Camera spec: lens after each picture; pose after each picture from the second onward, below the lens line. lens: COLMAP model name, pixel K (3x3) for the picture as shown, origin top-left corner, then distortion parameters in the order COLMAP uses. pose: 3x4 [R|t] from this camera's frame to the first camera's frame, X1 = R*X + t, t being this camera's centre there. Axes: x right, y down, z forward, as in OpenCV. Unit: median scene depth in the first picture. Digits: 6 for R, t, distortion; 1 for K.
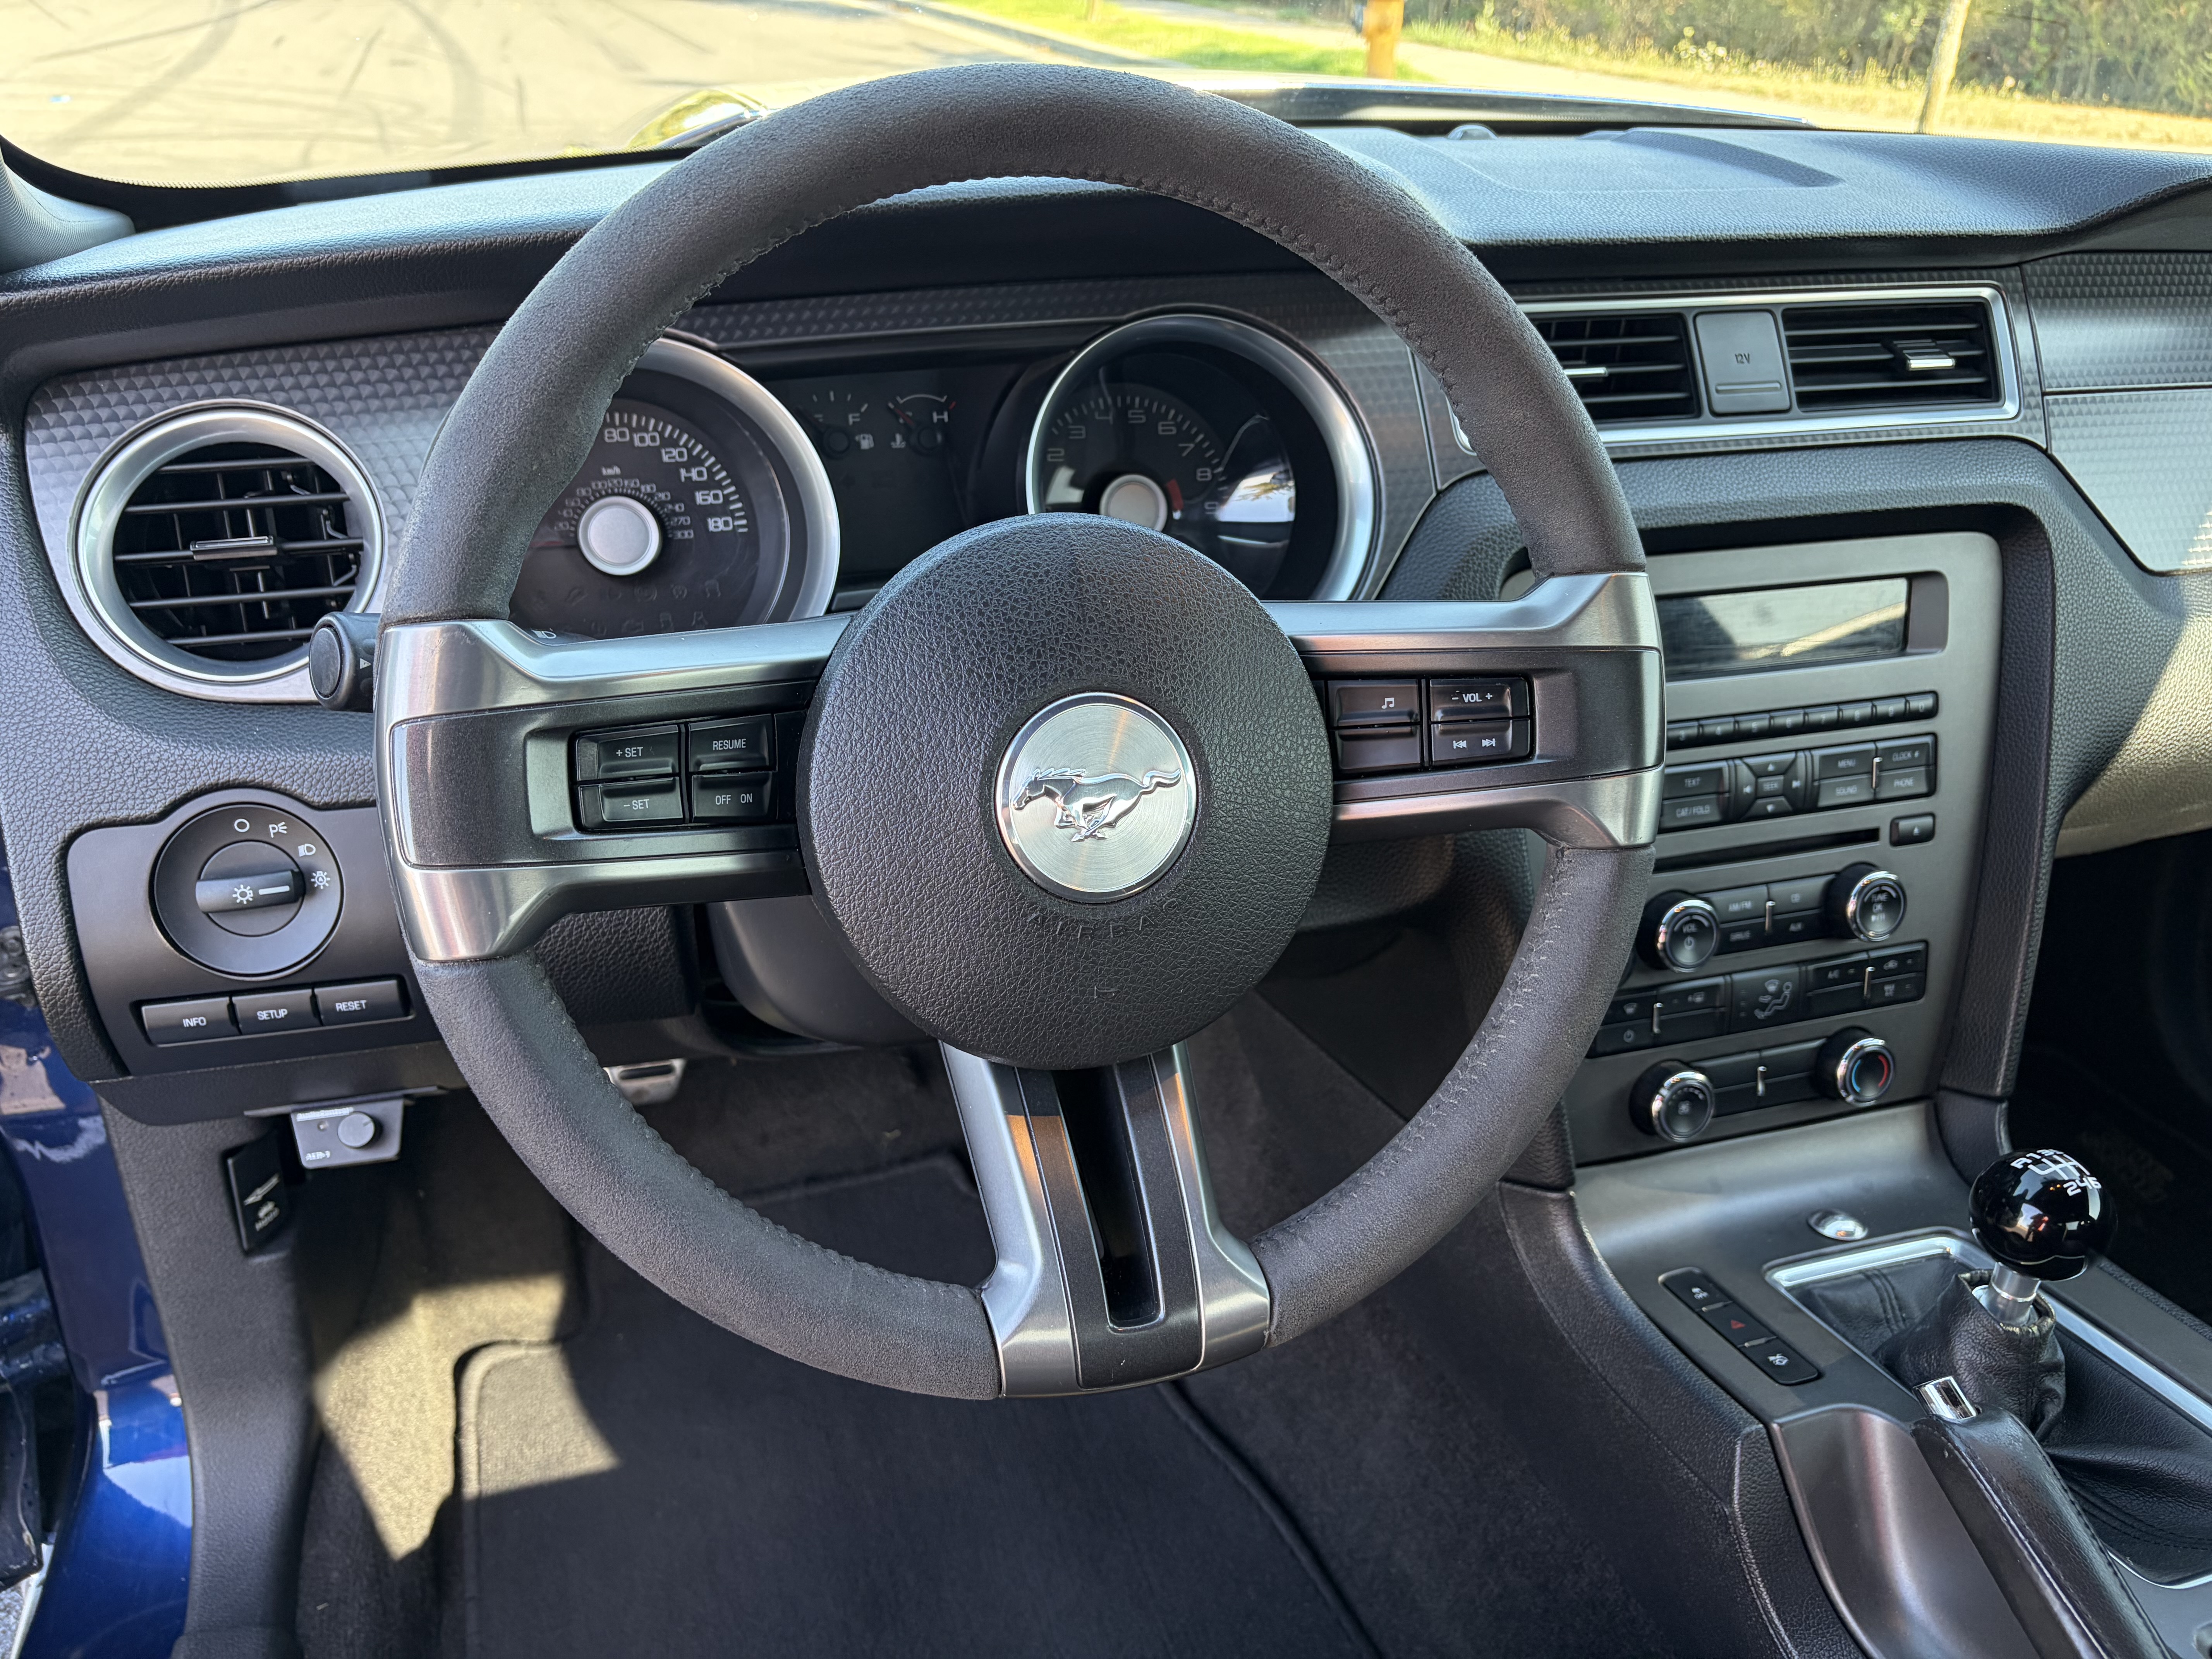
lens RADIAL K [[1699.2, 0, 1106.0], [0, 1699.2, 829.5], [0, 0, 1]] dist [0.037850, -0.030966]
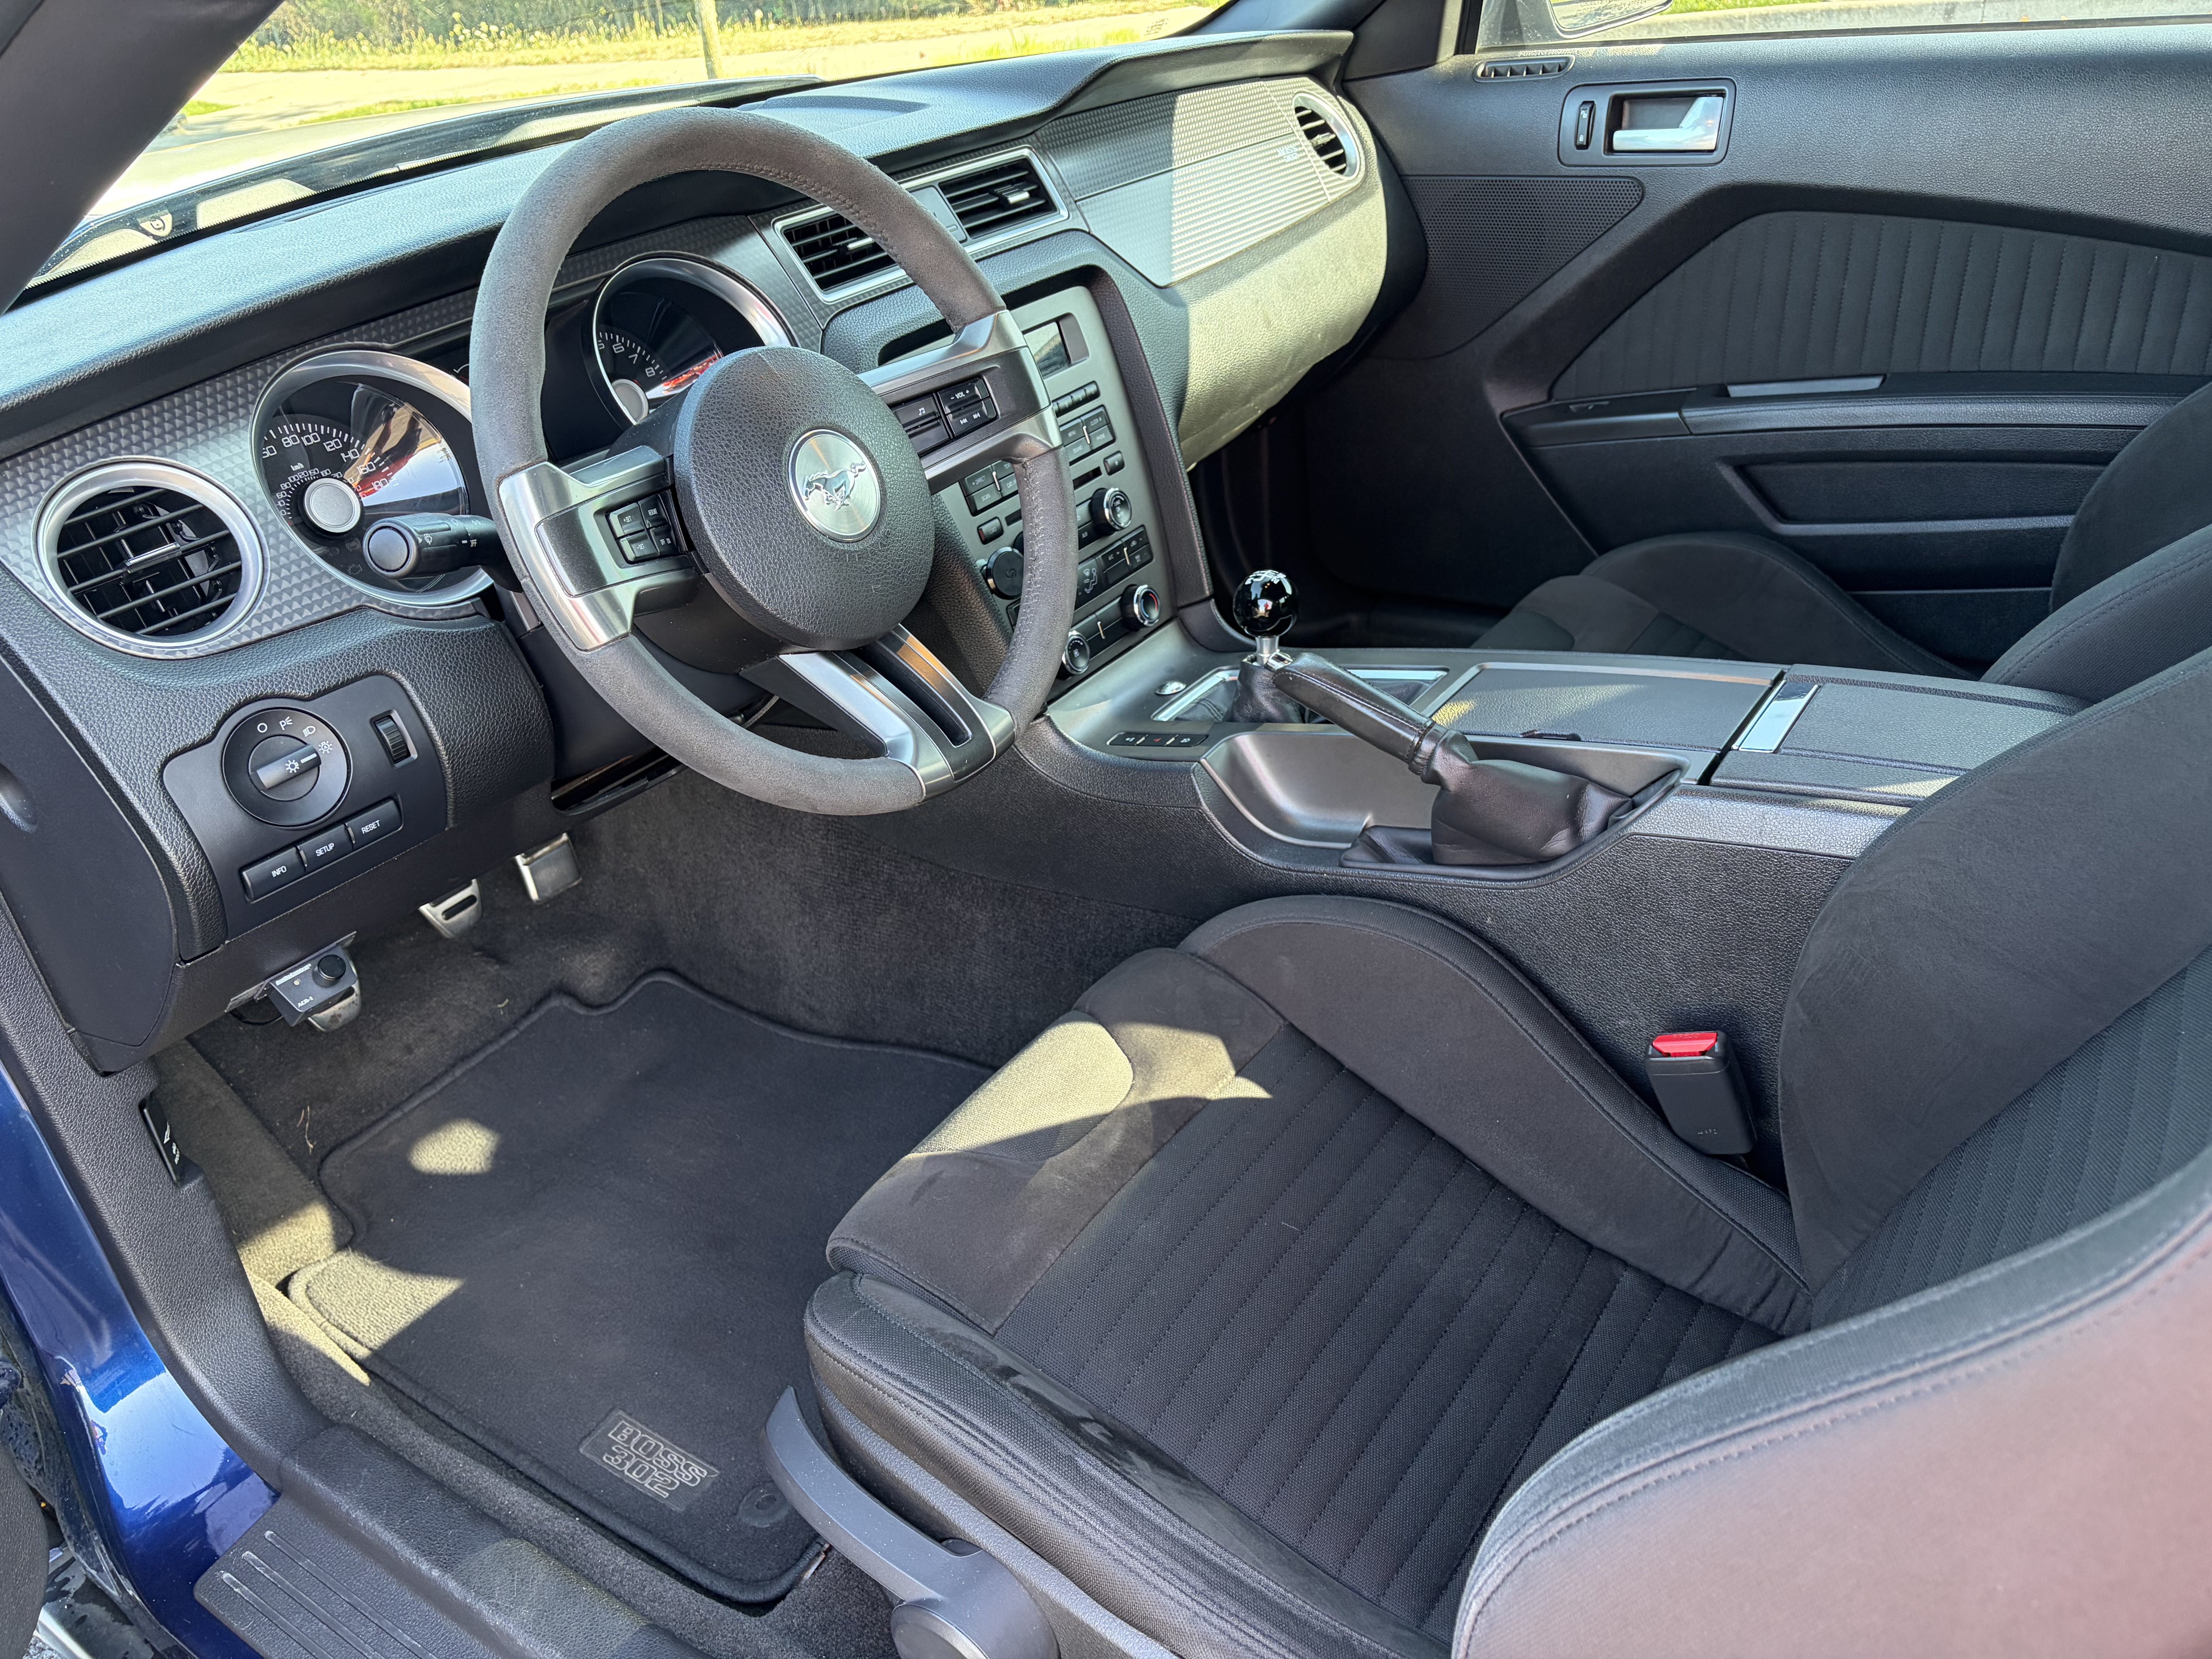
lens RADIAL K [[1699.2, 0, 1106.0], [0, 1699.2, 829.5], [0, 0, 1]] dist [0.037850, -0.030966]
pose [[0.785999, -0.391663, 0.478337, -0.508355], [0.385750, 0.915331, 0.115613, 0.140153], [-0.483118, 0.093646, 0.870533, -0.457279]]
